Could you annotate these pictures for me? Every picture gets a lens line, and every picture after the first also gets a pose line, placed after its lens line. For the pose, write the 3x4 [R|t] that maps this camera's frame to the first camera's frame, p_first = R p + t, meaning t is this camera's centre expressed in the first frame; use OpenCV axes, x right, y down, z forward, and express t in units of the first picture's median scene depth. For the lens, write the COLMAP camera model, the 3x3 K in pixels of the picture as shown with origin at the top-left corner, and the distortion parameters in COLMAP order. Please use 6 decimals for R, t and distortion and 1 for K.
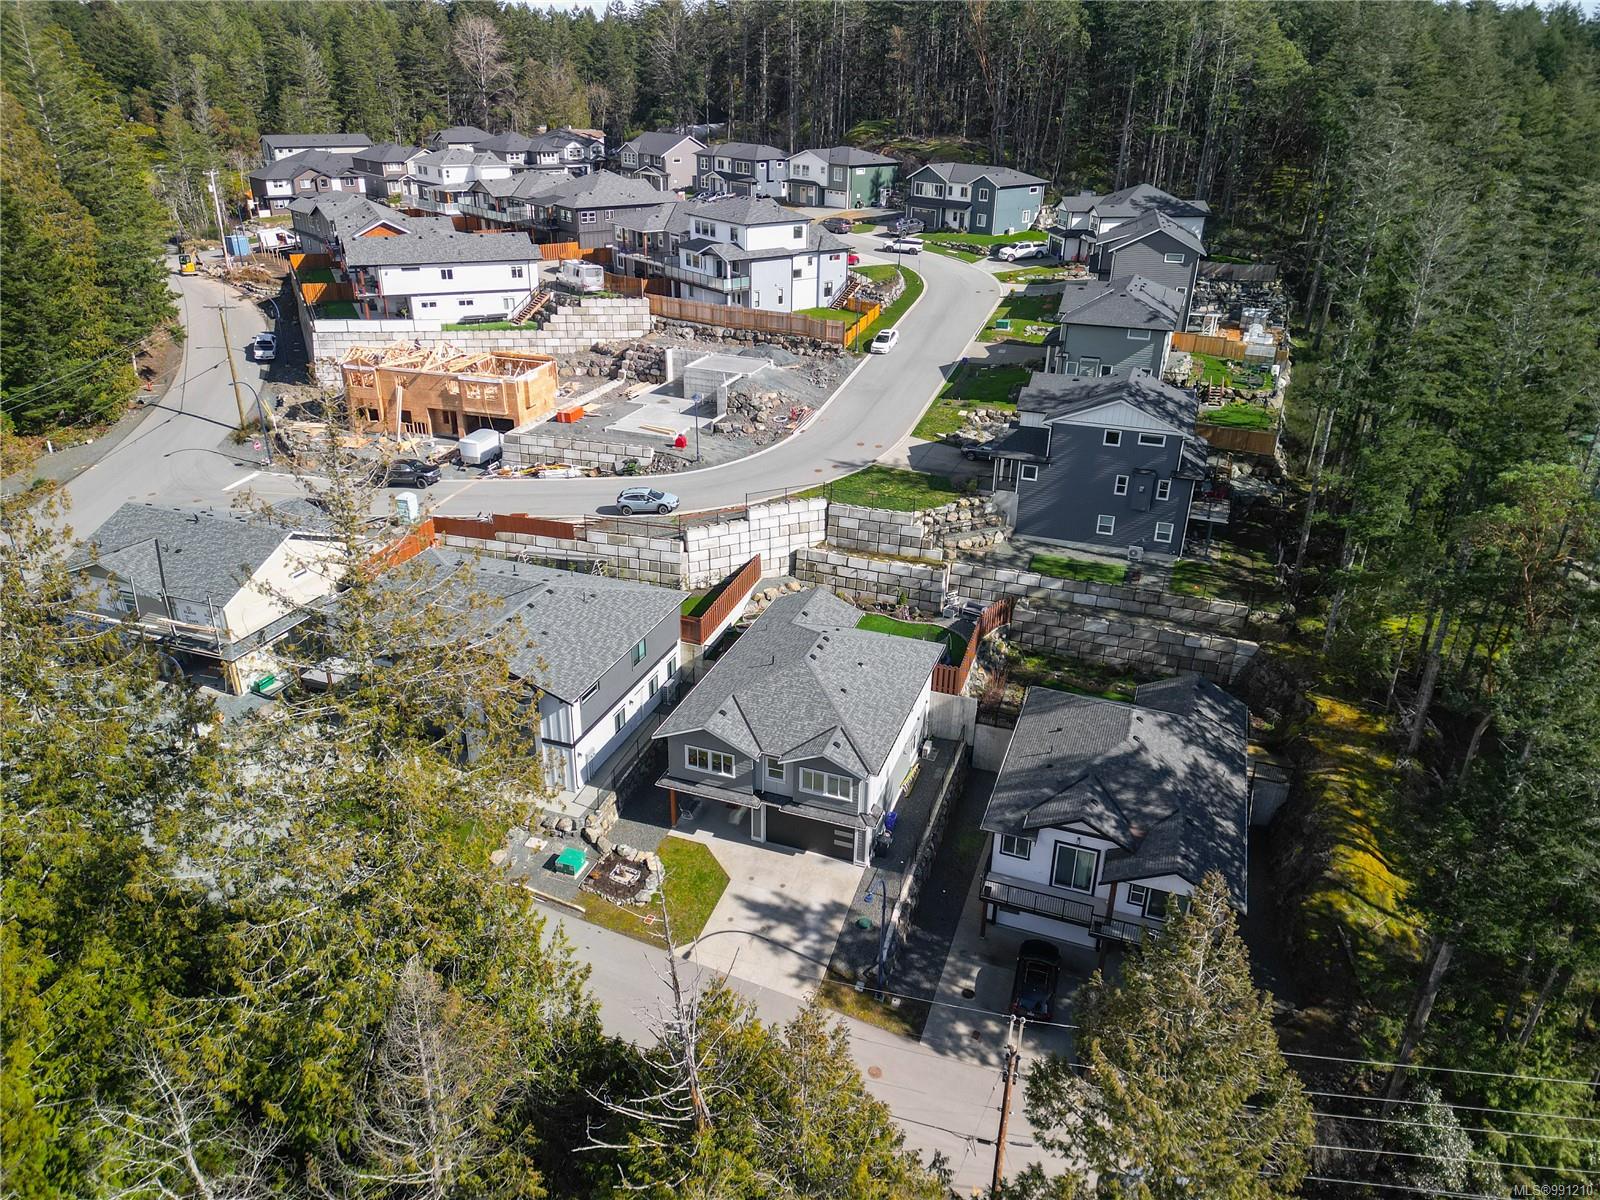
lens RADIAL K [[1121.4, 0, 796.2], [0, 1121.4, 596.9], [0, 0, 1]] dist [0.112654, -0.082110]
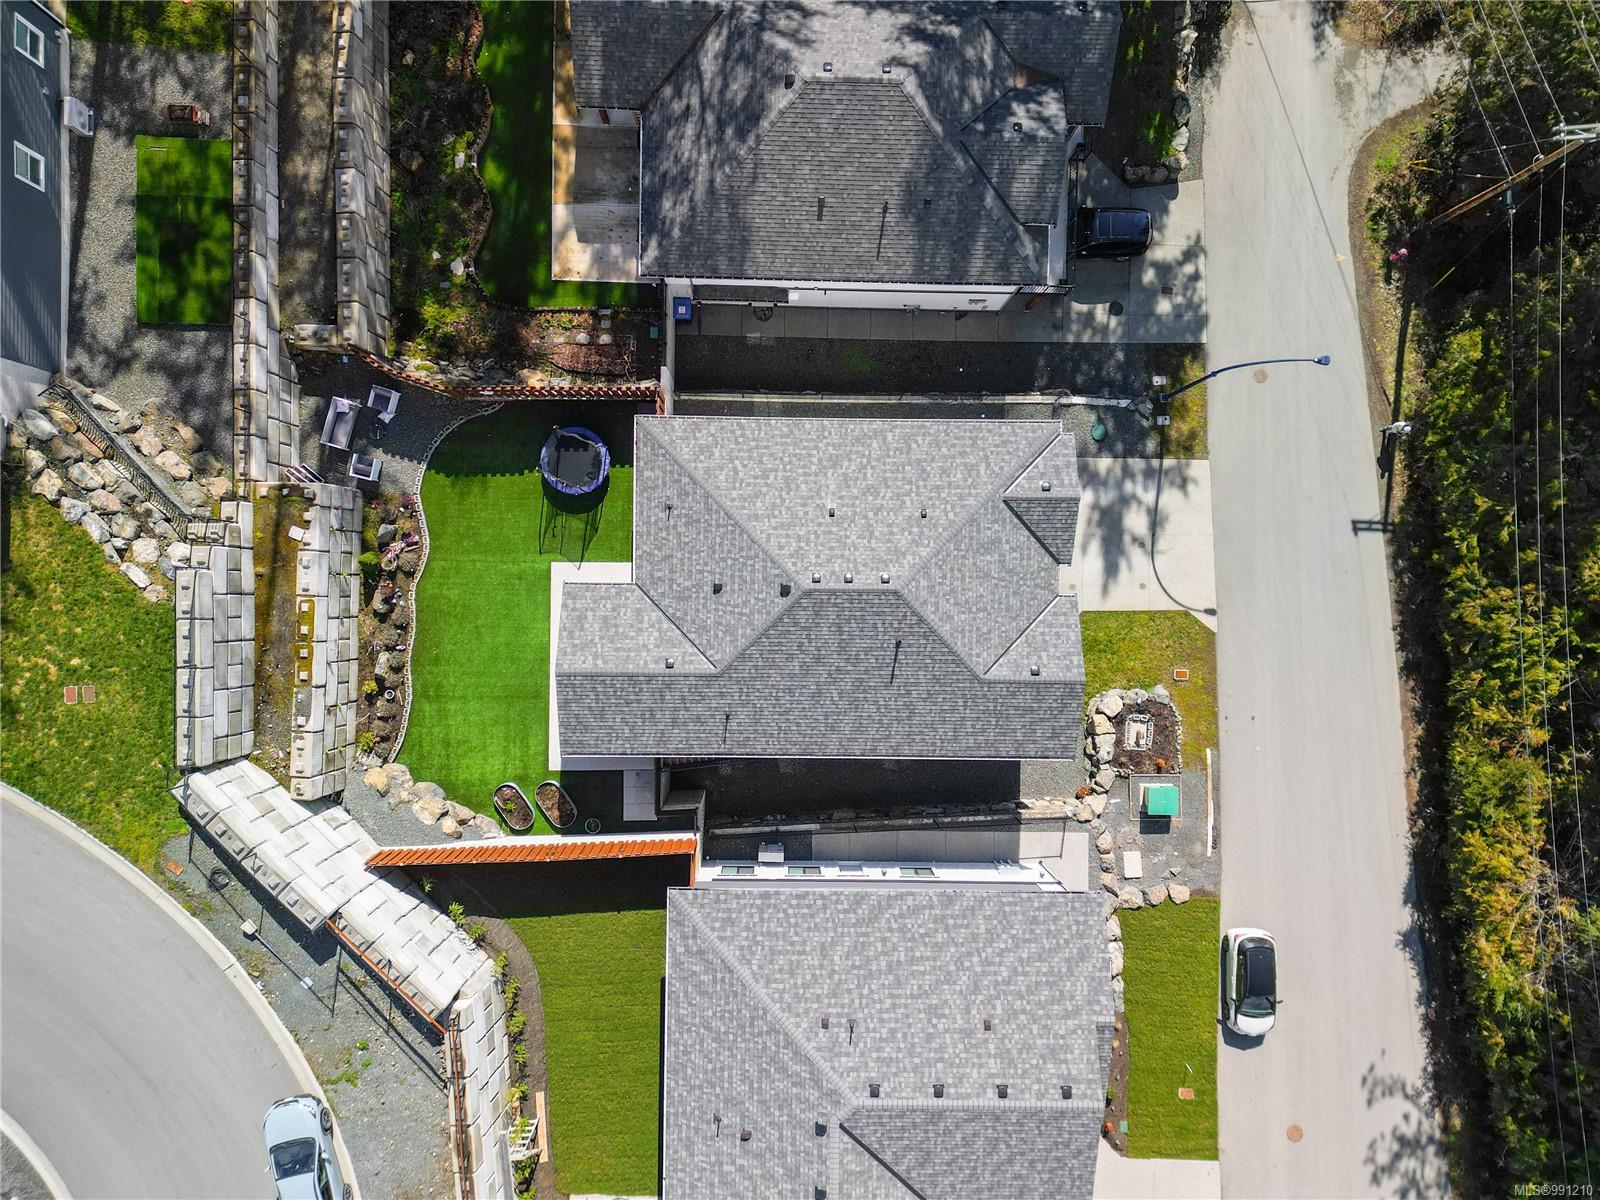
lens RADIAL K [[1105.1, 0, 783.5], [0, 1105.1, 605.5], [0, 0, 1]] dist [0.068928, 0.000185]
pose [[-0.329128, -0.944006, -0.022957, 0.025455], [0.381401, -0.155137, 0.911299, -0.413993], [-0.863834, 0.291178, 0.411105, 0.650076]]
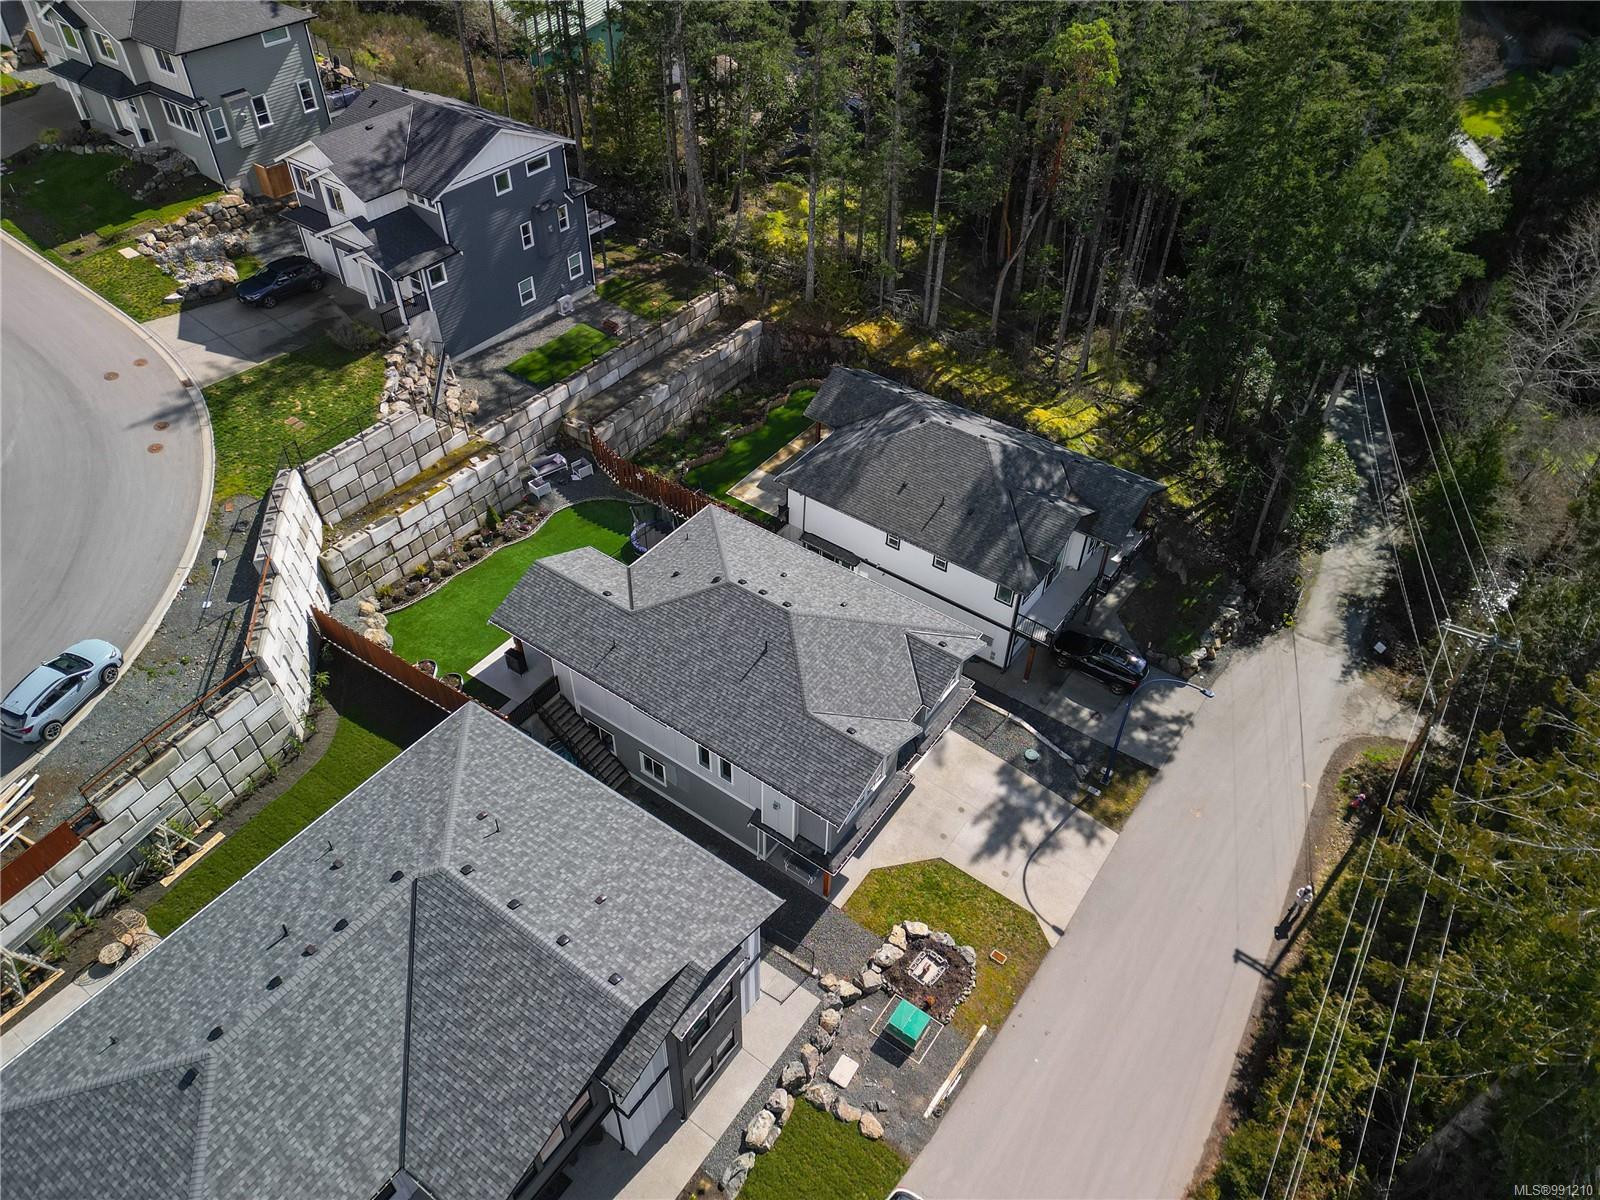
lens RADIAL K [[1121.4, 0, 796.2], [0, 1121.4, 596.9], [0, 0, 1]] dist [0.112654, -0.082110]
pose [[0.274575, -0.662335, 0.697081, -0.403146], [0.394383, 0.738733, 0.546567, -0.286761], [-0.876967, 0.124843, 0.464051, 0.521539]]
